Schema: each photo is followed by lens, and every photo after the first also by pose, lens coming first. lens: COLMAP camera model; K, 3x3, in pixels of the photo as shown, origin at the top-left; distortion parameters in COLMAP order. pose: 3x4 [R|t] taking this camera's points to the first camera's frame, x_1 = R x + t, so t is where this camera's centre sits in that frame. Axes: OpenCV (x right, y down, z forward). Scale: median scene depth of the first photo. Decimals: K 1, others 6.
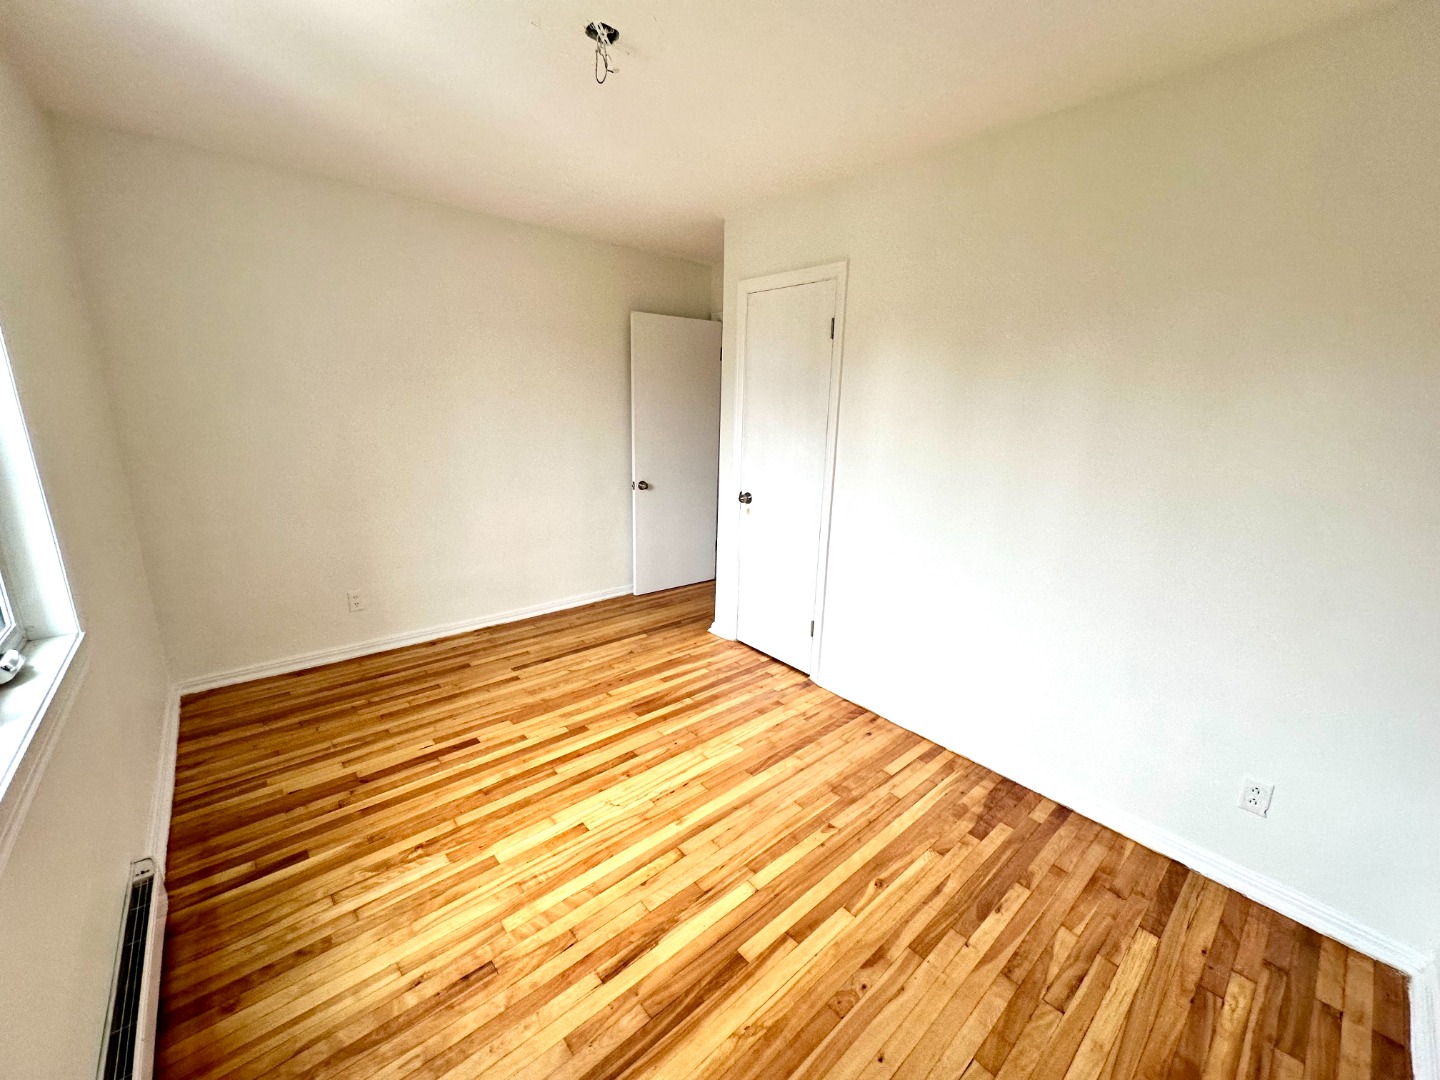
lens RADIAL K [[573.7, 0, 721.3], [0, 573.7, 542.6], [0, 0, 1]] dist [-0.003434, 0.000915]
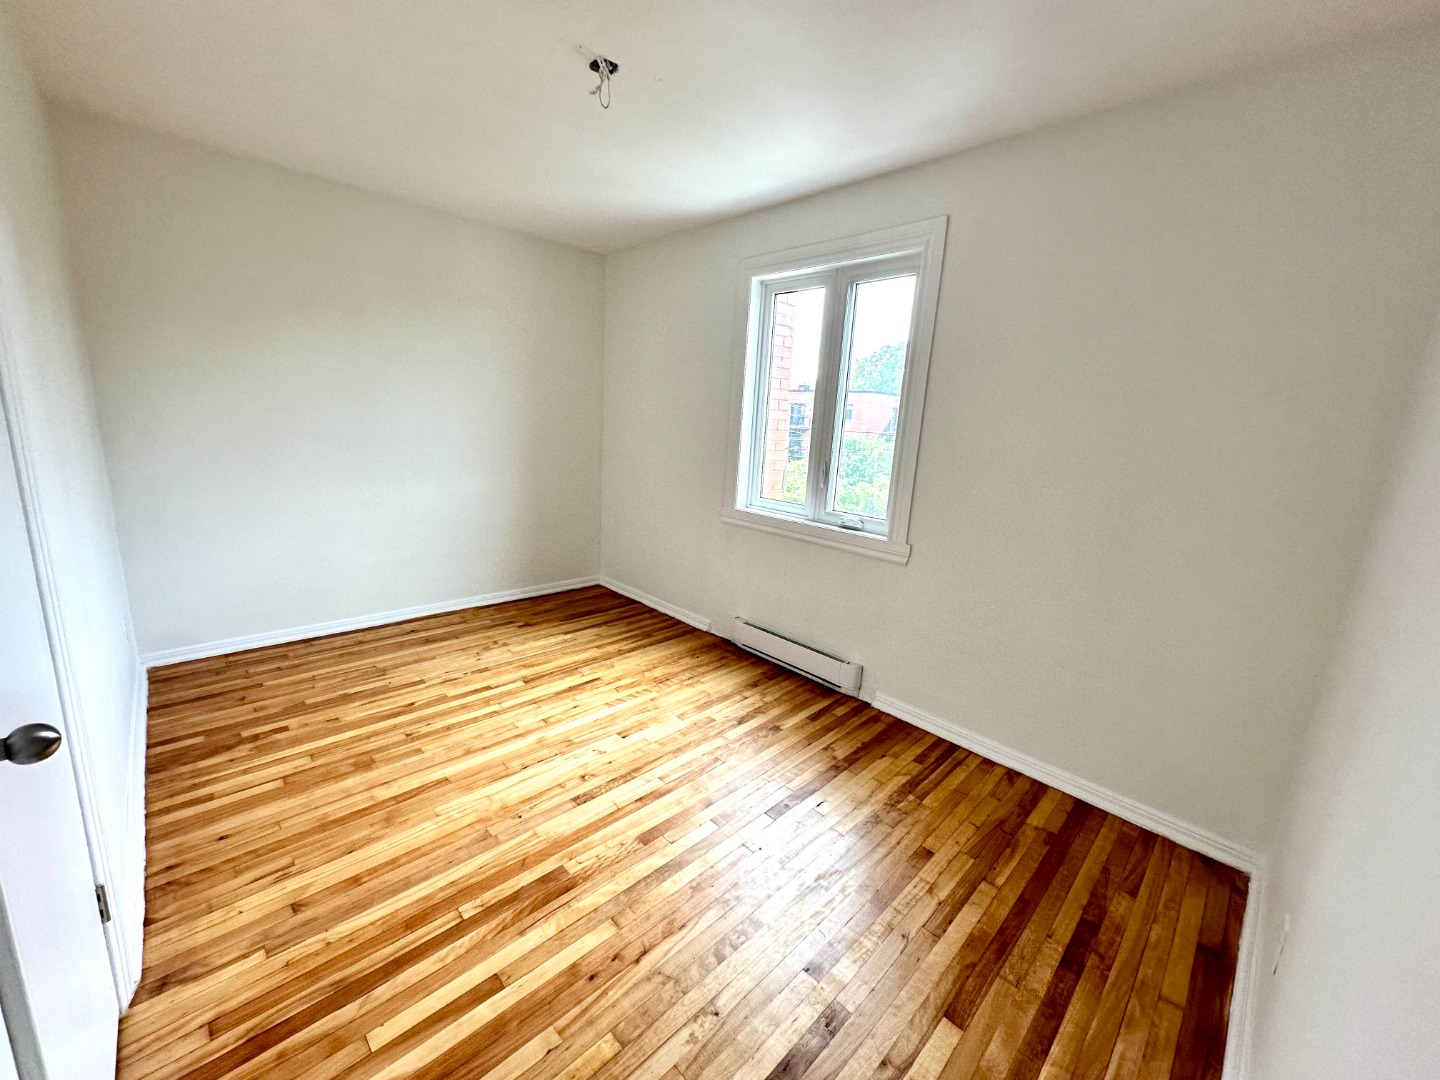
lens RADIAL K [[573.7, 0, 722.4], [0, 573.7, 539.1], [0, 0, 1]] dist [-0.003434, 0.000915]
pose [[-0.994666, -0.070066, -0.075693, -0.323764], [-0.096249, 0.894318, 0.436957, -0.426359], [0.037078, 0.441911, -0.896292, 1.867214]]
